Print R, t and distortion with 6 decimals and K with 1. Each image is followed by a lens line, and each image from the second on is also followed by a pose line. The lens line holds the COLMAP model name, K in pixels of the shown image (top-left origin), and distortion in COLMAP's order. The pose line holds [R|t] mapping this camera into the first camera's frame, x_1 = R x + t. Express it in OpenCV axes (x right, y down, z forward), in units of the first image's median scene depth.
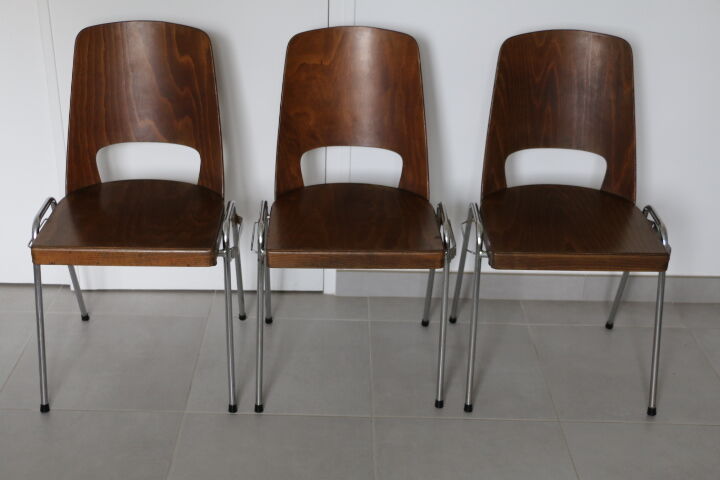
lens RADIAL K [[987.7, 0, 360.9], [0, 987.7, 241.7], [0, 0, 1]] dist [0.098995, 0.000000]
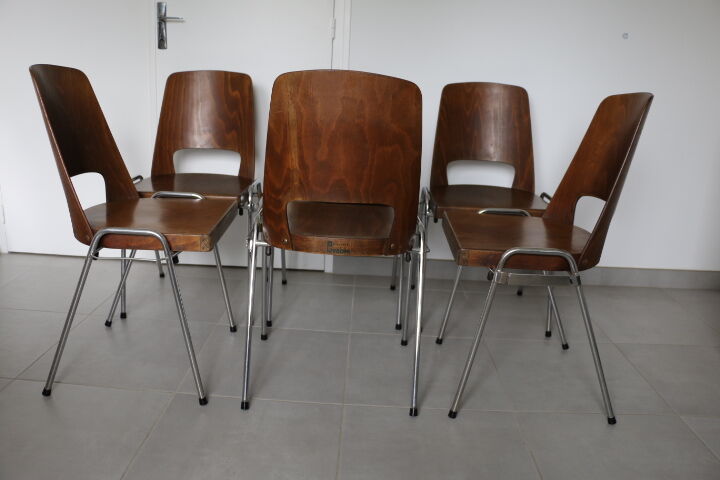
lens RADIAL K [[592.5, 0, 357.9], [0, 592.5, 239.6], [0, 0, 1]] dist [-0.125701, -0.000284]
pose [[0.999299, 0.023832, -0.028883, 0.042676], [-0.028751, 0.982502, -0.184020, 0.195015], [0.023992, 0.184721, 0.982498, 0.160681]]
